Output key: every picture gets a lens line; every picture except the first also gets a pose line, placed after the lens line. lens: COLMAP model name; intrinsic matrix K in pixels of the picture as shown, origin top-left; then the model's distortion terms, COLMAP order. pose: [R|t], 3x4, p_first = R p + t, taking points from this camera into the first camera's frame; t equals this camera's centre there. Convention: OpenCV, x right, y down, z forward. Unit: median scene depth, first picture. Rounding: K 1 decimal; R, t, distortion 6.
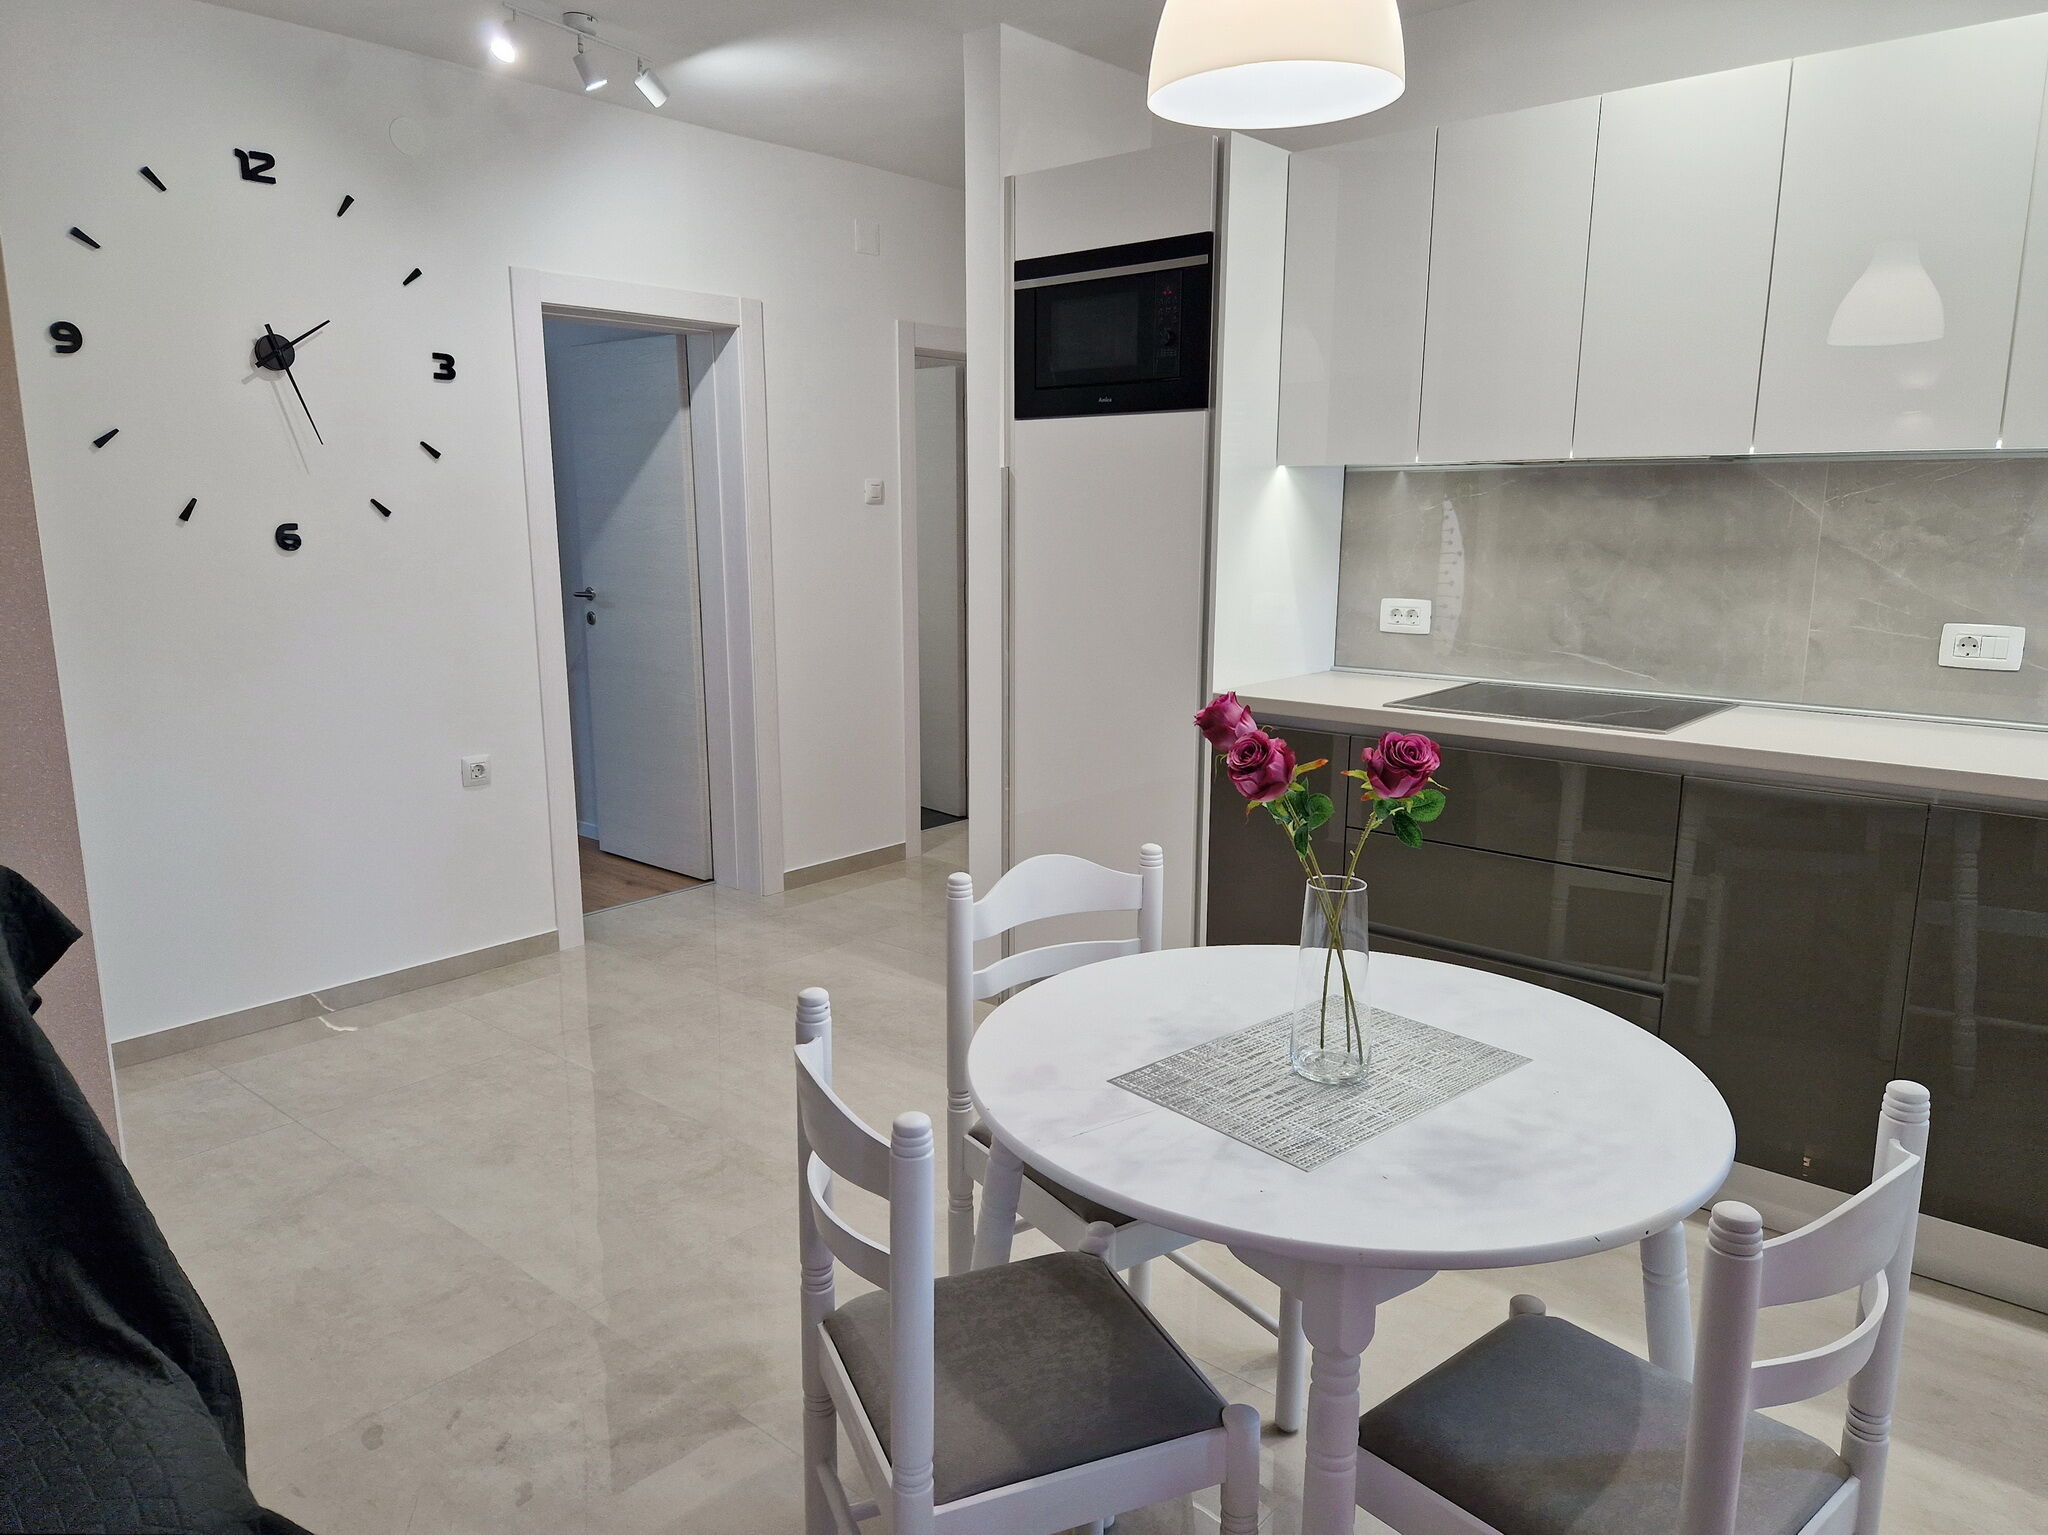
lens RADIAL K [[1390.7, 0, 1014.0], [0, 1390.7, 770.3], [0, 0, 1]] dist [0.072588, -0.061731]
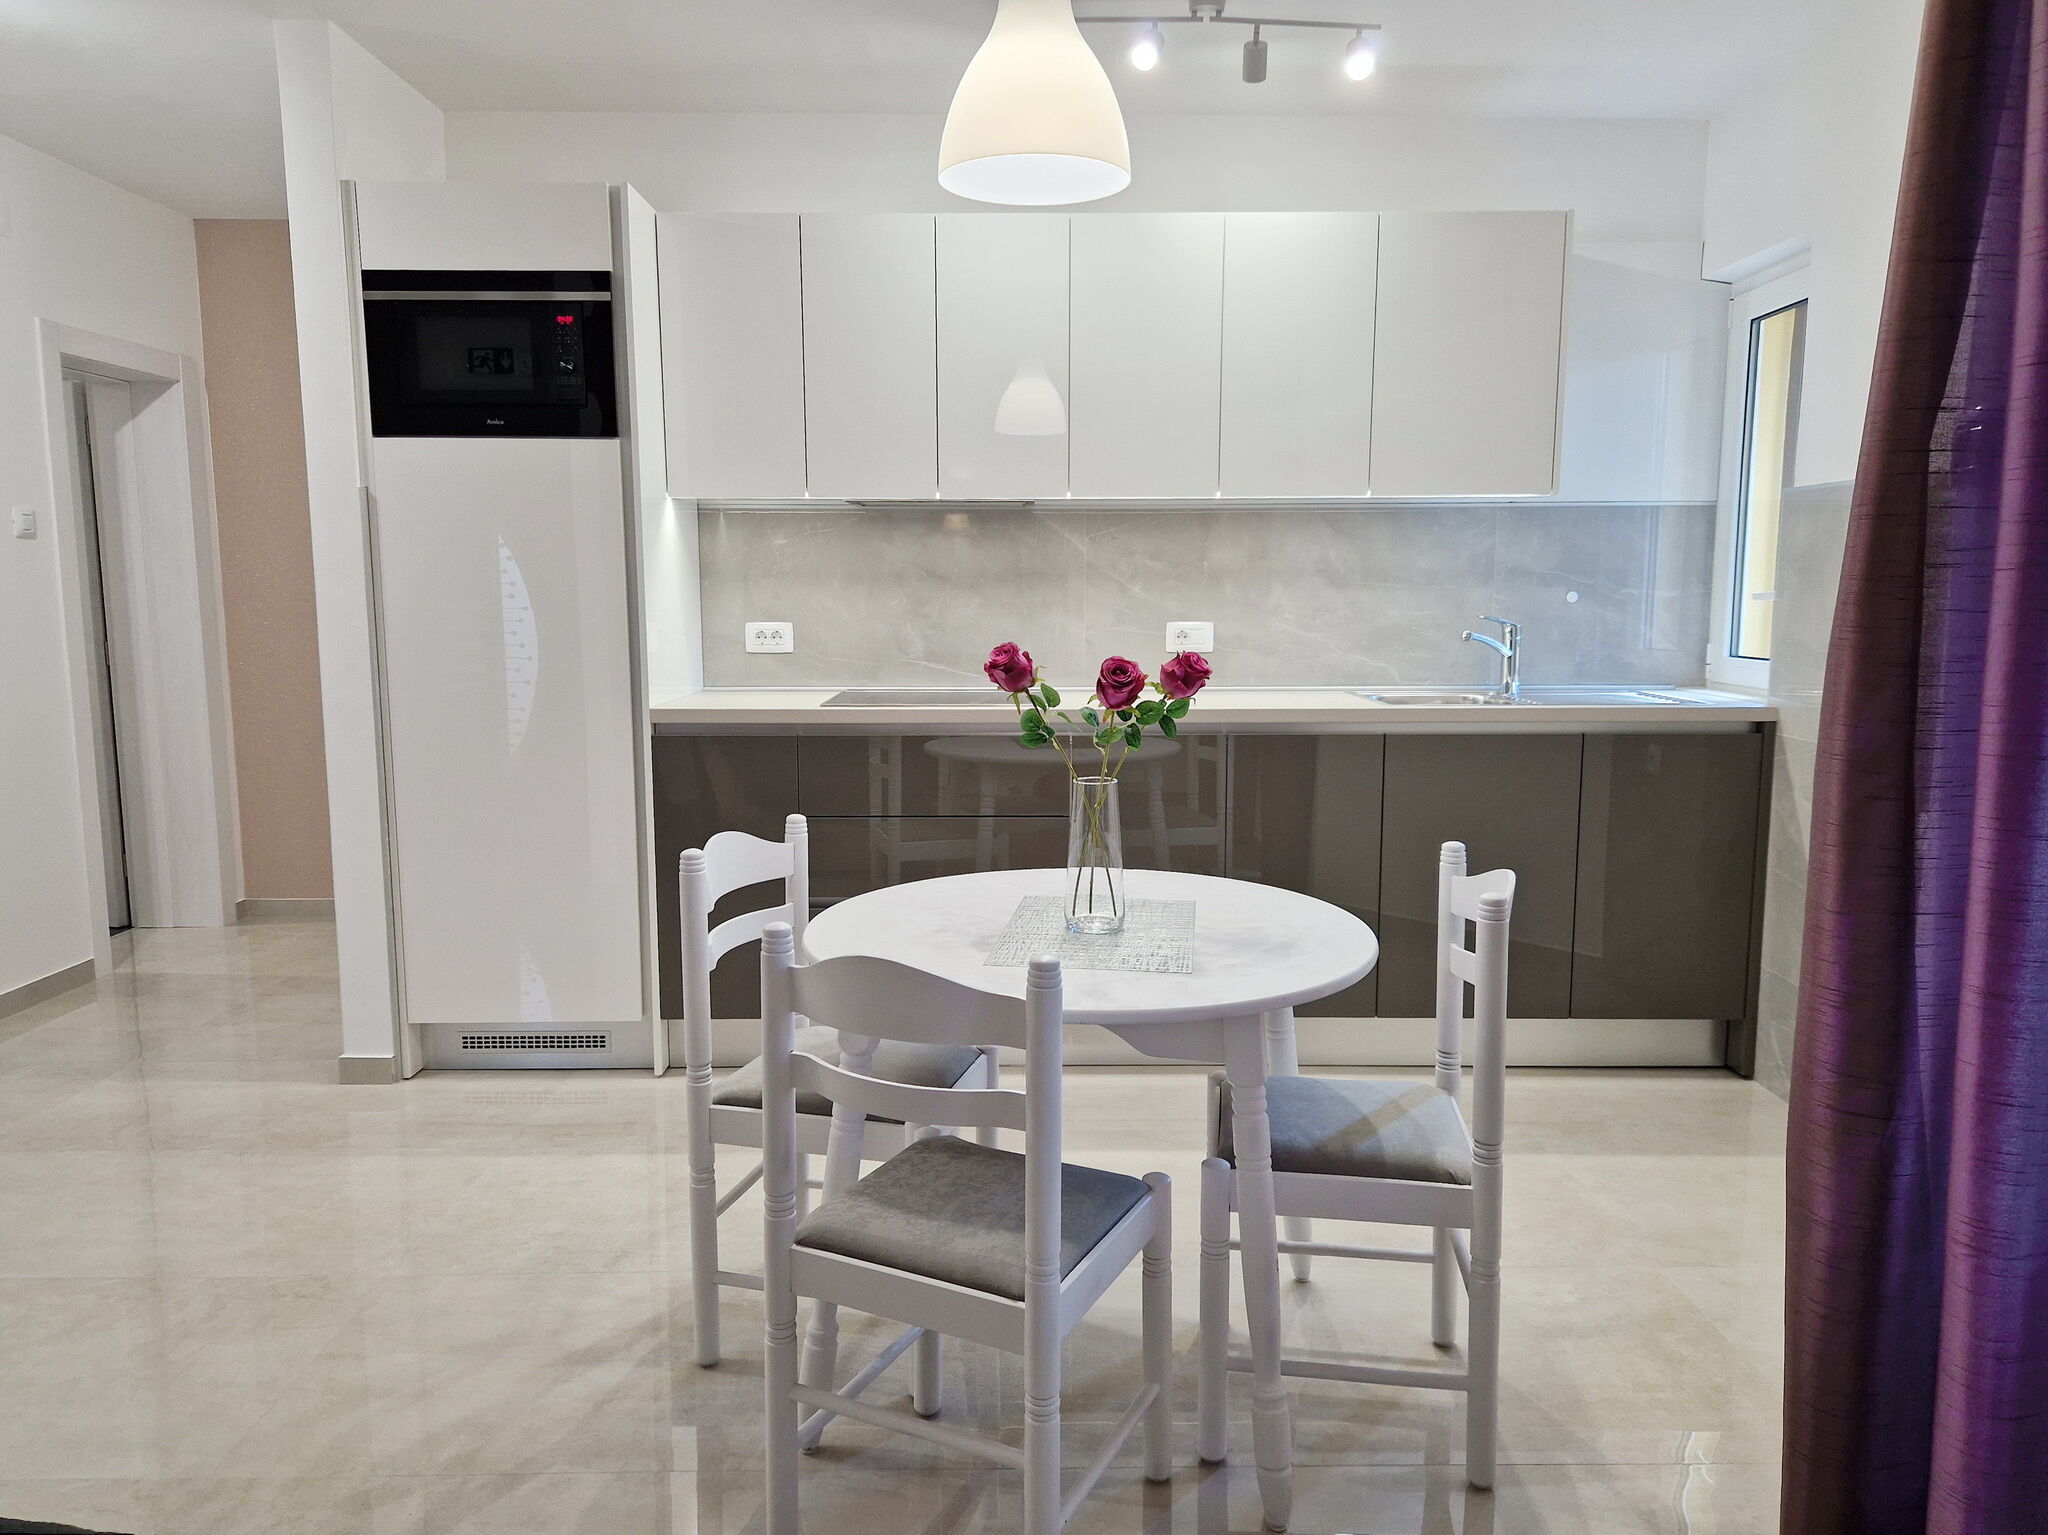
lens RADIAL K [[1390.5, 0, 1037.3], [0, 1390.5, 769.1], [0, 0, 1]] dist [0.066558, -0.055806]
pose [[0.745922, -0.087086, 0.660315, -0.340963], [0.127560, 0.991742, -0.013302, 0.040538], [-0.653704, 0.094152, 0.750871, 0.033360]]
